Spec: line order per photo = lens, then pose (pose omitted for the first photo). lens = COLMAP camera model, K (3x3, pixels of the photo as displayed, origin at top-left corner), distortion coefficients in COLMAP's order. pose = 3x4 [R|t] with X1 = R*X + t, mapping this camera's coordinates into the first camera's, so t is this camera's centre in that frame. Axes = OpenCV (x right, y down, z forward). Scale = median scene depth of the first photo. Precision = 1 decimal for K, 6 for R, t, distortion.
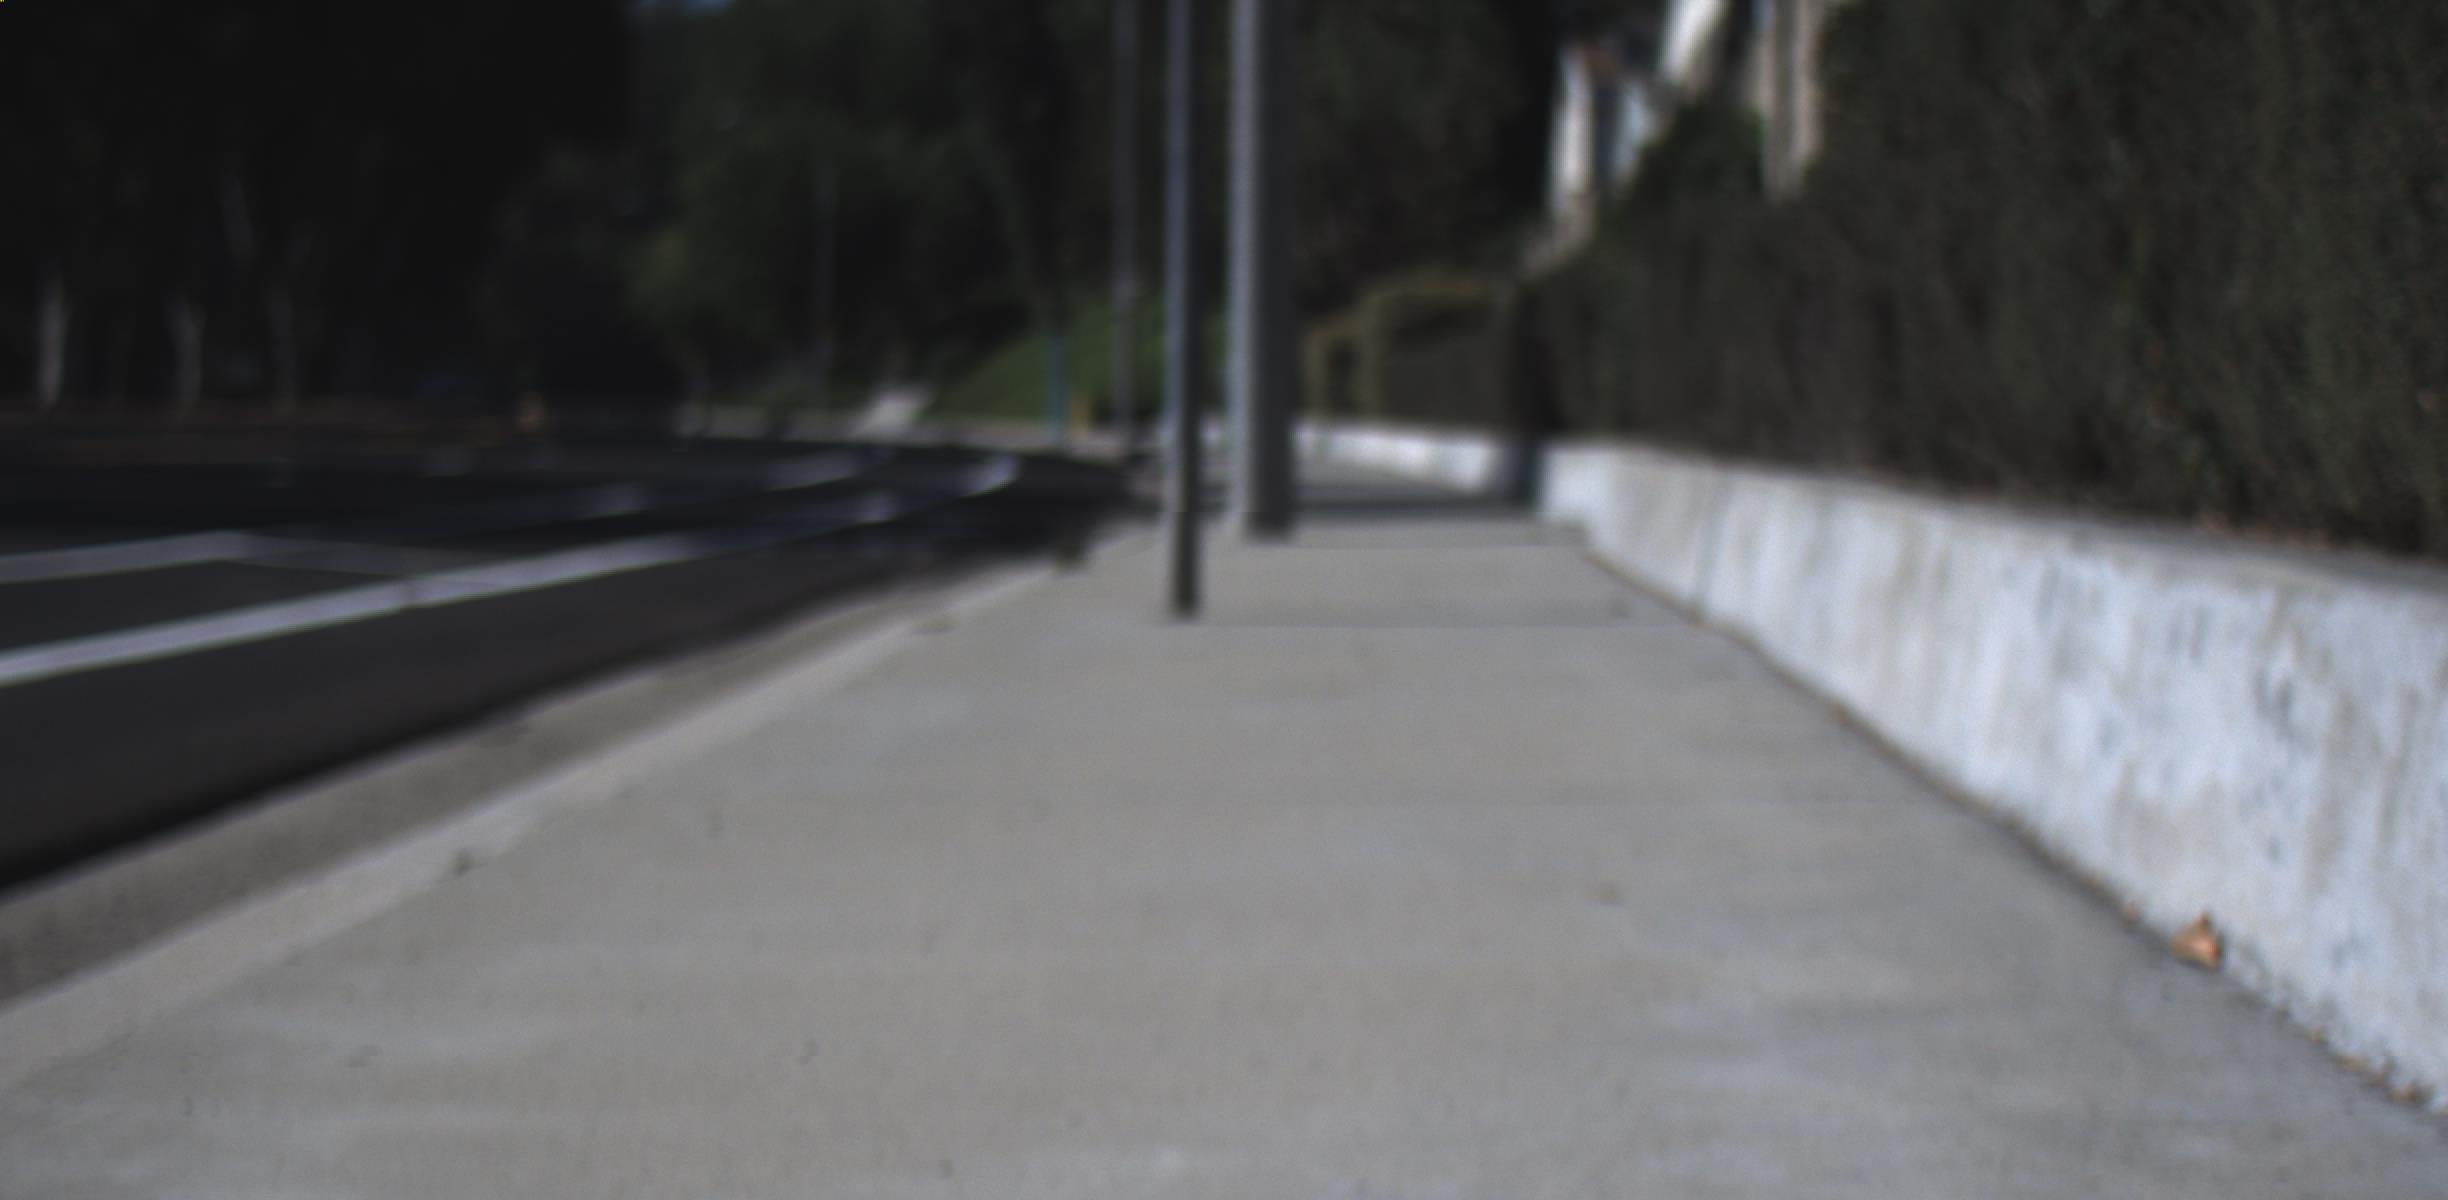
lens RADIAL K [[3204.3, 0, 1238.2], [0, 3204.3, 595.9], [0, 0, 1]] dist [0.163559, 0.000000]
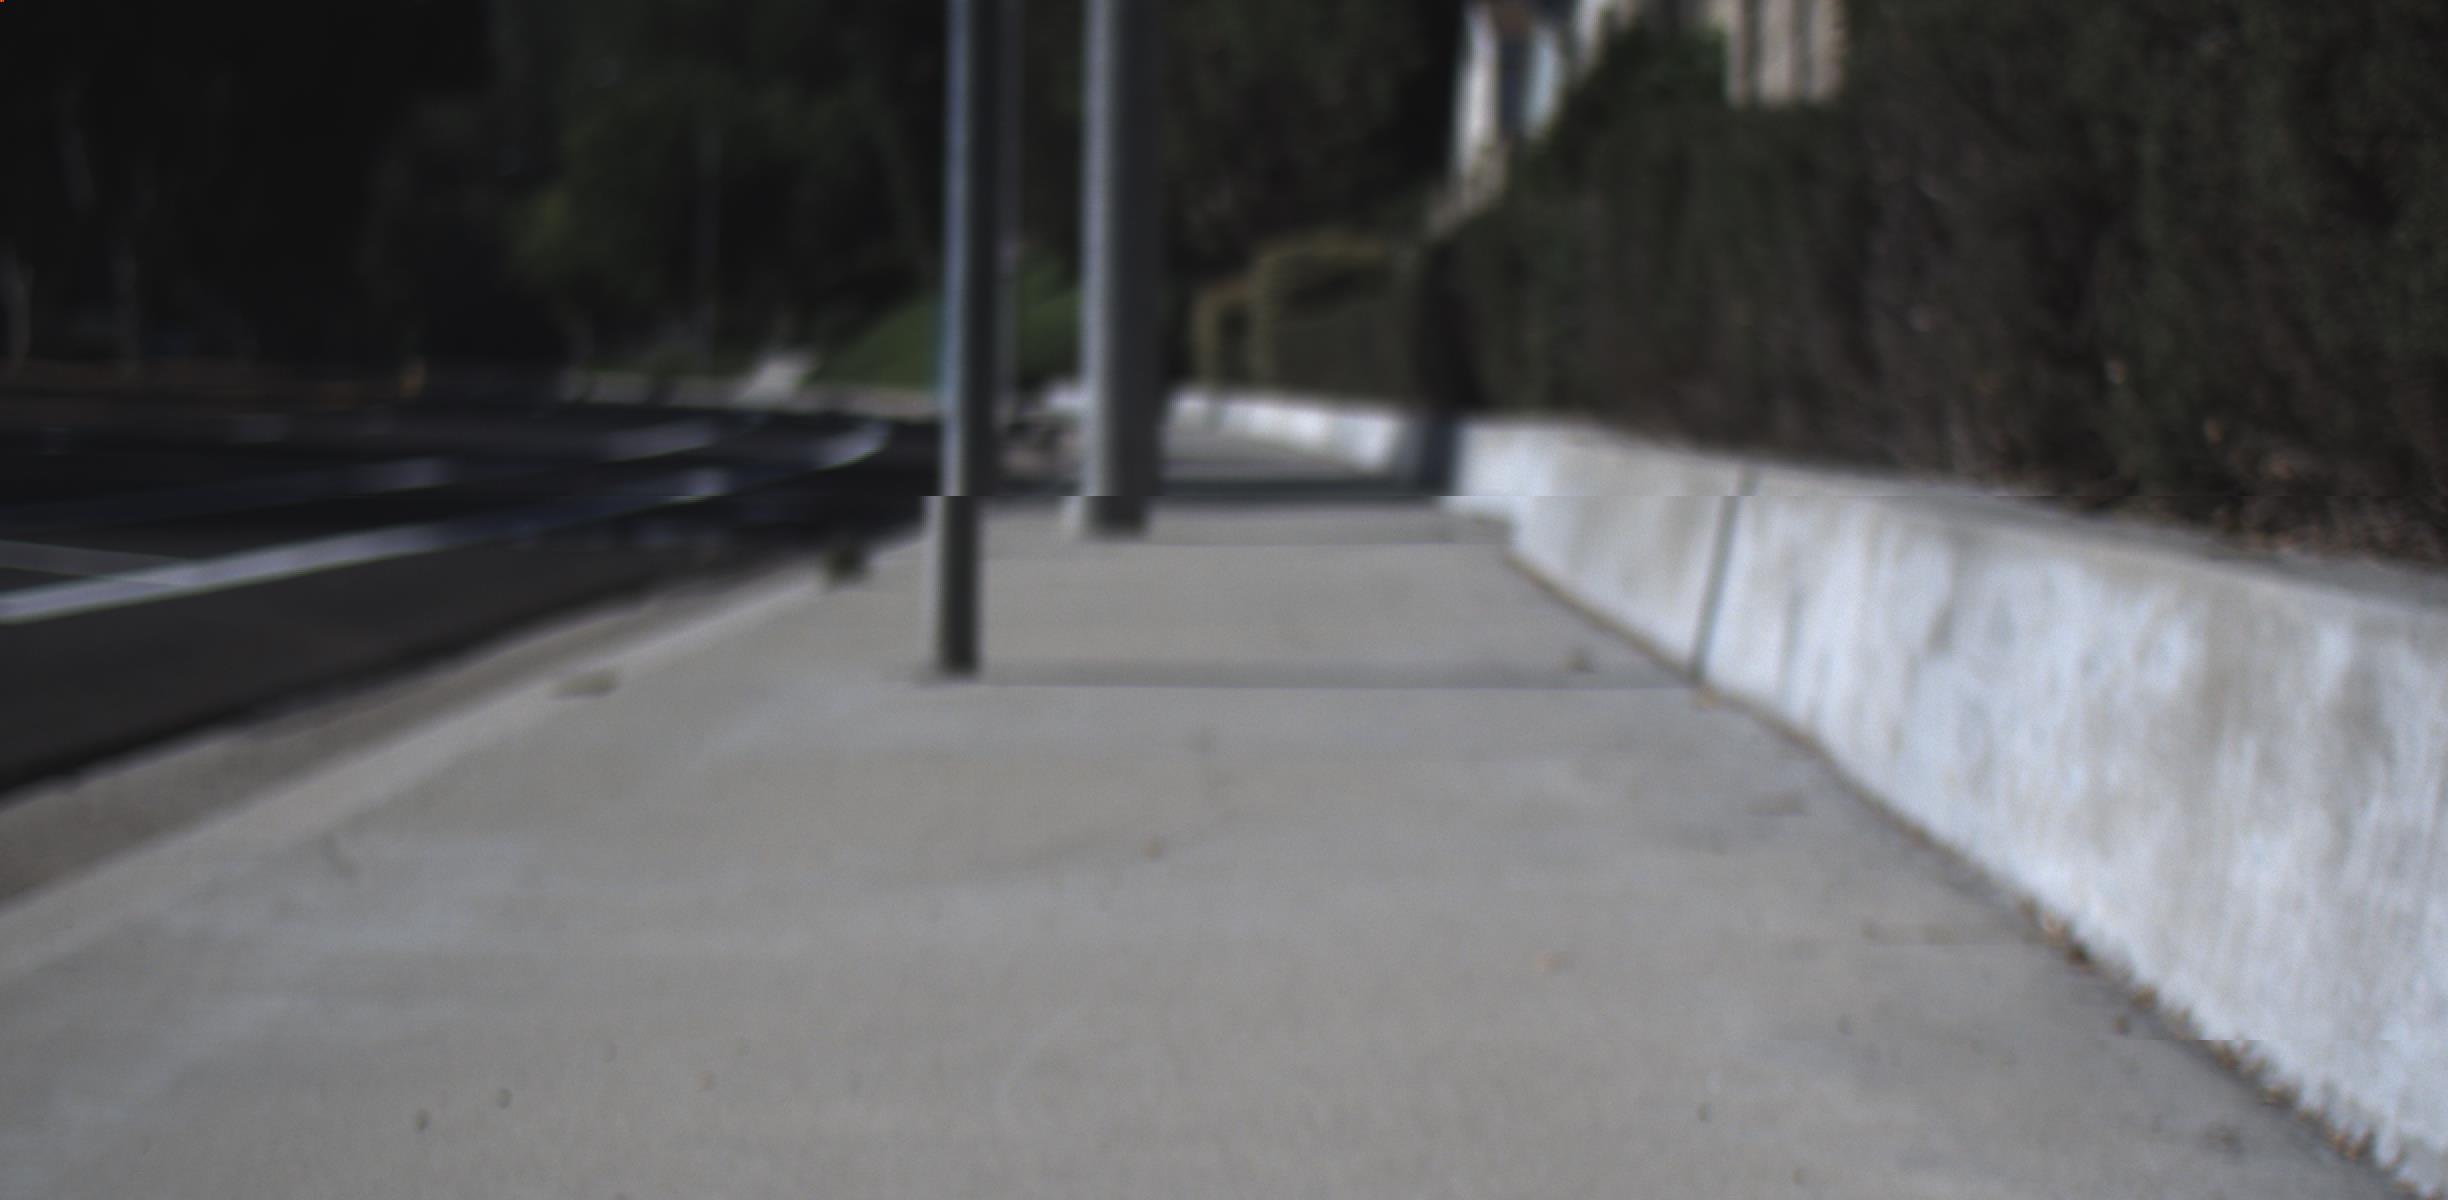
lens RADIAL K [[2650.8, 0, 1231.8], [0, 2650.8, 602.3], [0, 0, 1]] dist [0.040902, 0.000000]
pose [[0.999738, 0.006393, 0.021984, 0.014348], [-0.006951, 0.999652, 0.025439, -0.011731], [-0.021814, -0.025585, 0.999435, 0.210261]]
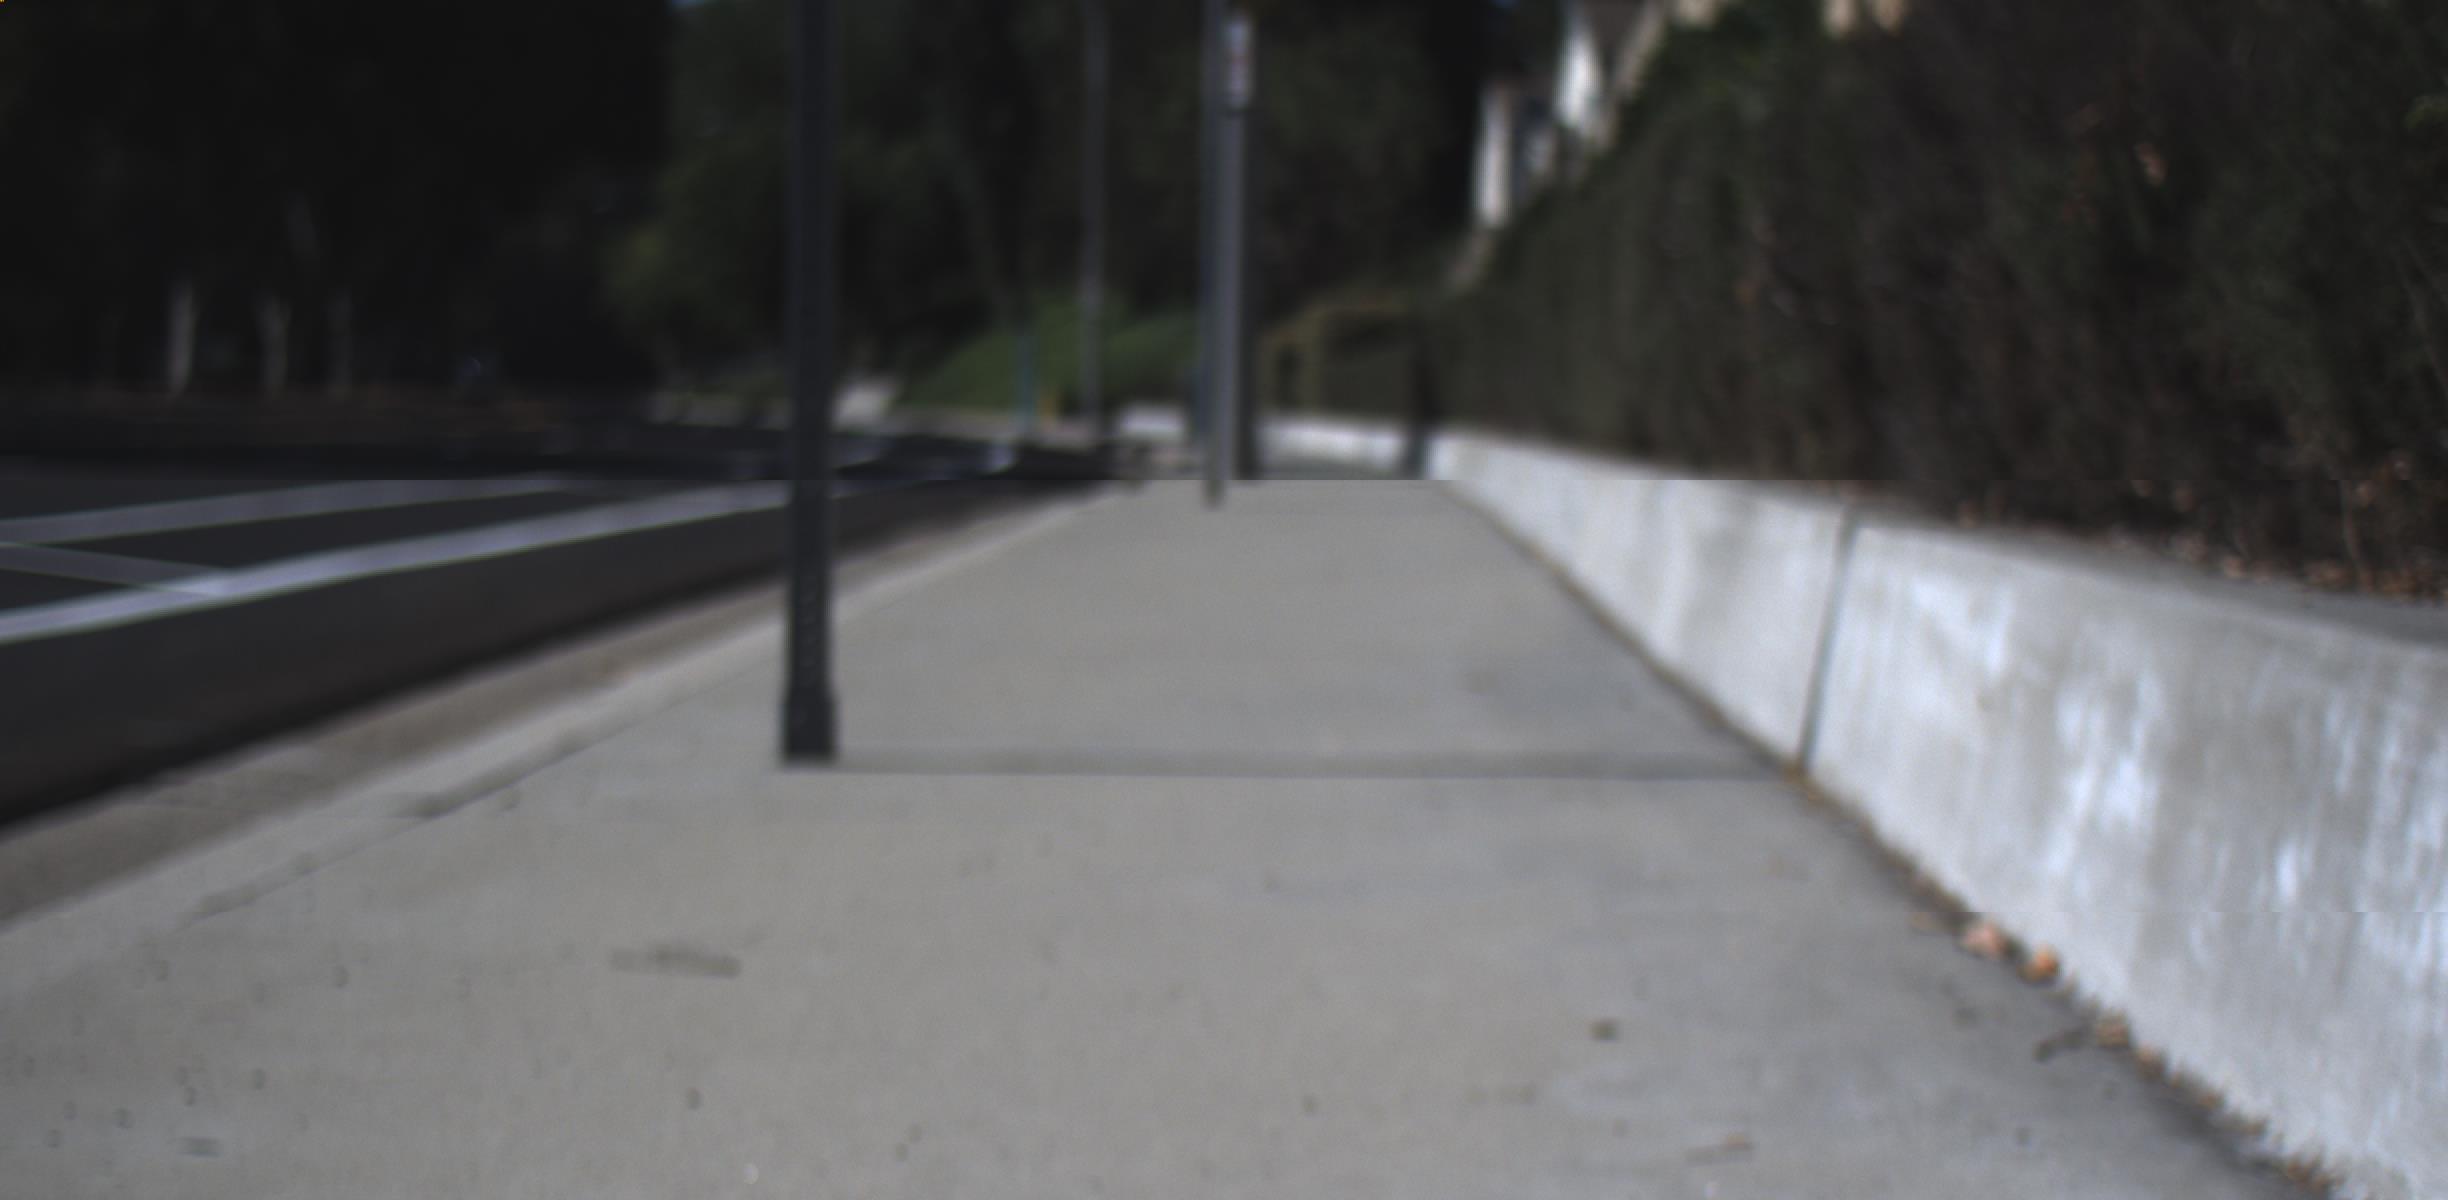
lens RADIAL K [[5658.9, 0, 1230.3], [0, 5658.9, 592.9], [0, 0, 1]] dist [0.213937, 0.000000]
pose [[0.999671, 0.013361, 0.021914, -0.029791], [-0.012799, 0.999590, -0.025610, 0.058738], [-0.022247, 0.025321, 0.999432, -0.981579]]
